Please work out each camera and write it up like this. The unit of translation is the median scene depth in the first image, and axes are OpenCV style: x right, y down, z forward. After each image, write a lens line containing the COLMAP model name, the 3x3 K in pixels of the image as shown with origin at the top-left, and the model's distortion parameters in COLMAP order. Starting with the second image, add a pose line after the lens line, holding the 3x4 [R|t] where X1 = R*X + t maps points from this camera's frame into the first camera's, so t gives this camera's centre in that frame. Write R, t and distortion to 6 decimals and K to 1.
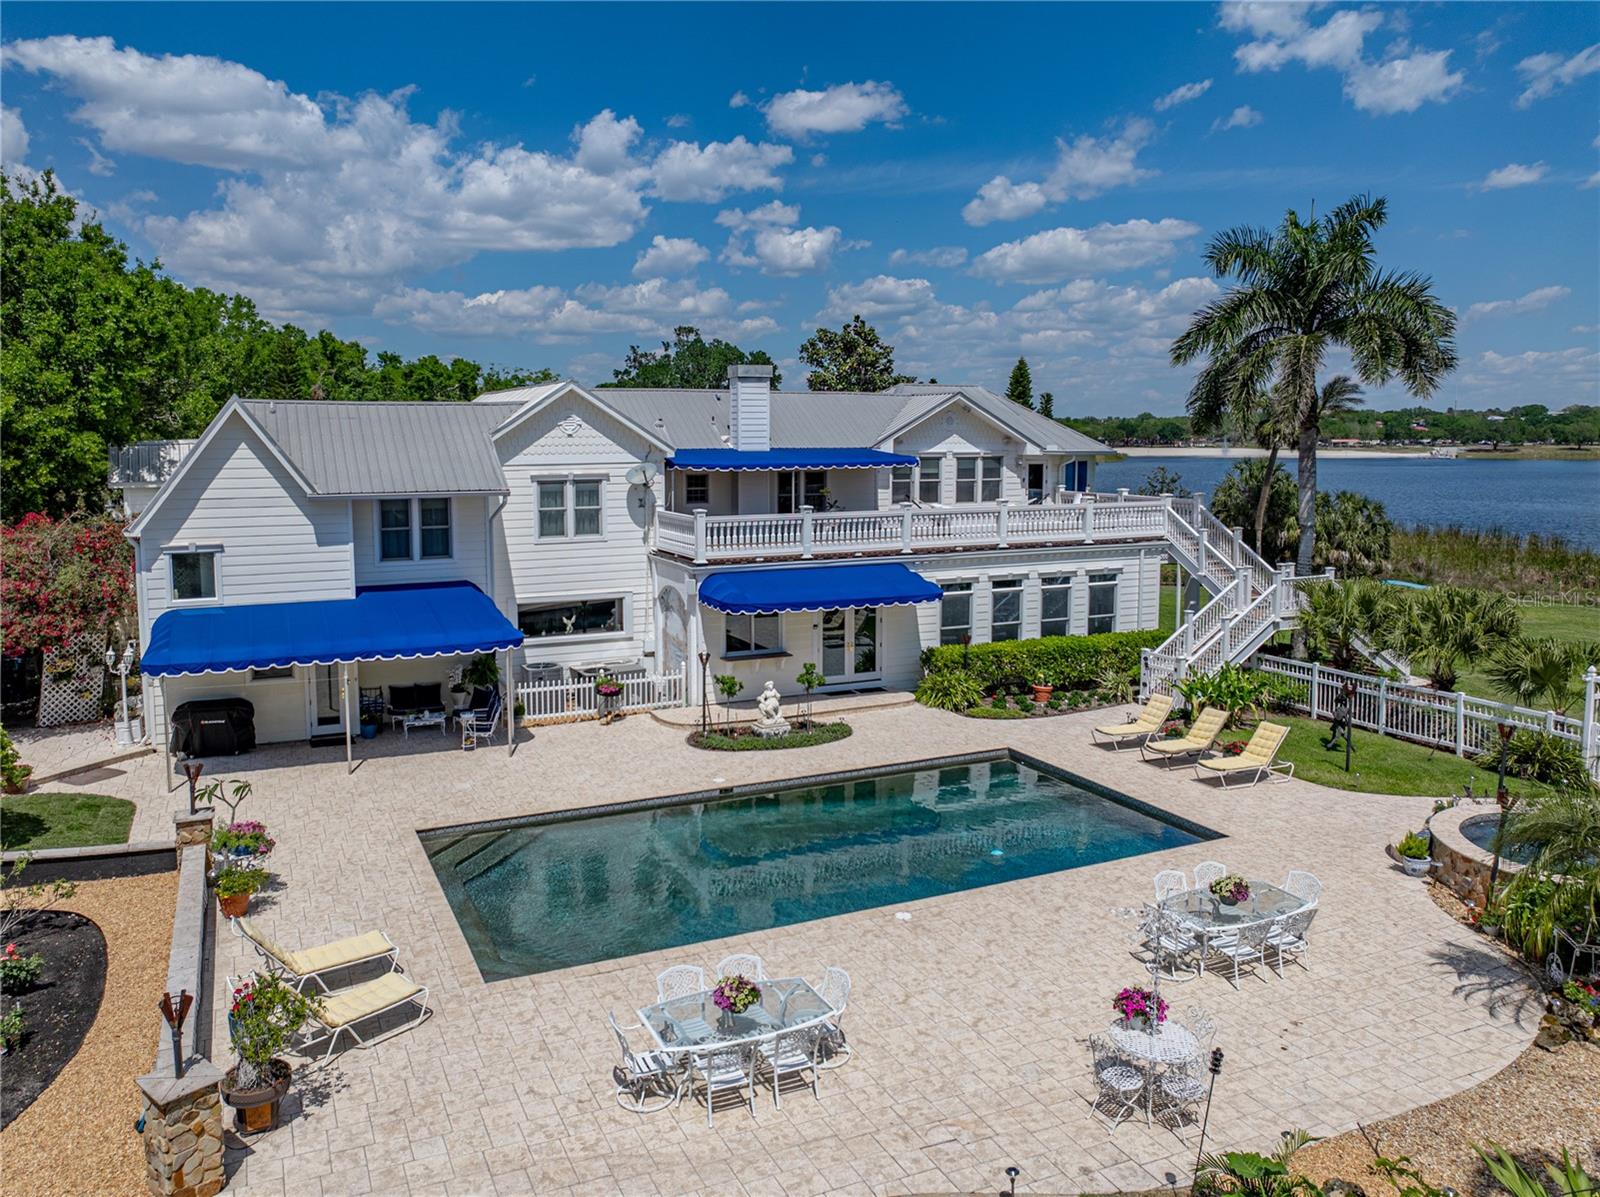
lens RADIAL K [[1132.5, 0, 800.0], [0, 1132.5, 598.5], [0, 0, 1]] dist [-0.000822, 0.000247]
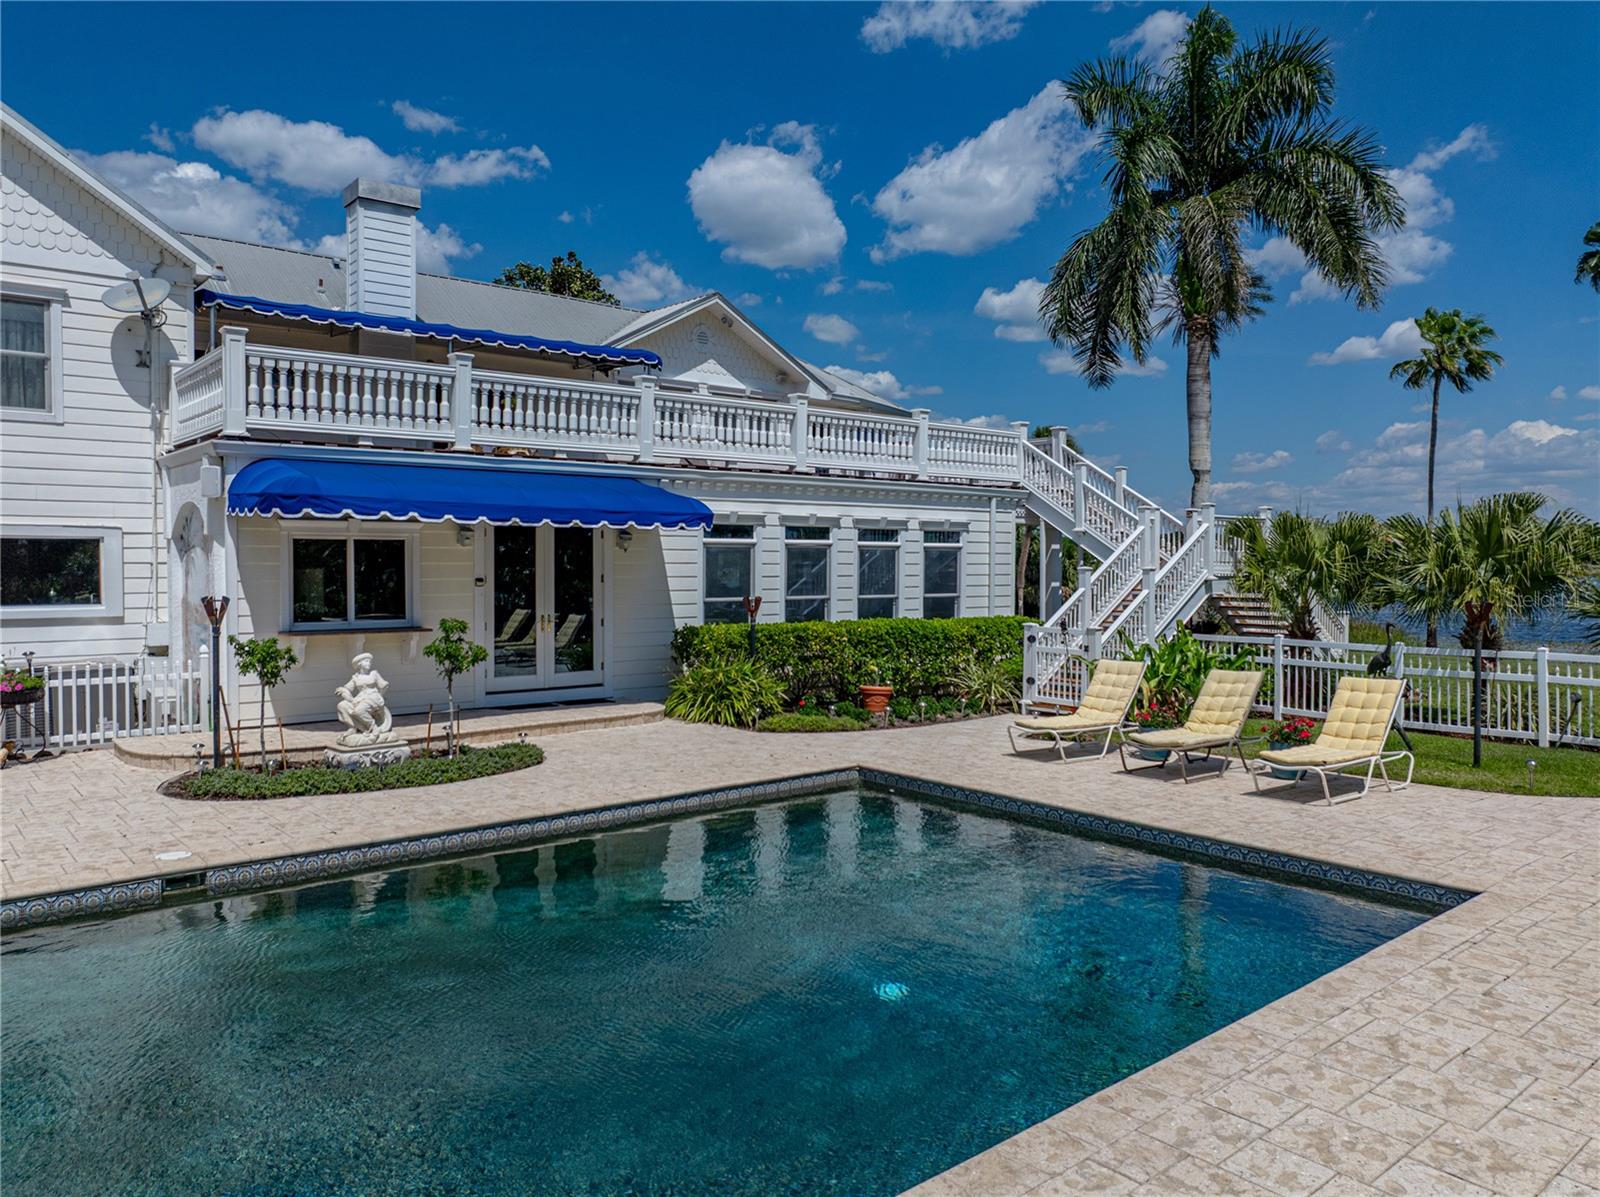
lens RADIAL K [[1096.3, 0, 827.8], [0, 1096.3, 594.8], [0, 0, 1]] dist [-0.010190, -0.004279]
pose [[0.963367, 0.001505, 0.268182, 0.032594], [0.028698, 0.993664, -0.108665, 0.090239], [-0.266647, 0.112380, 0.957220, 0.437221]]
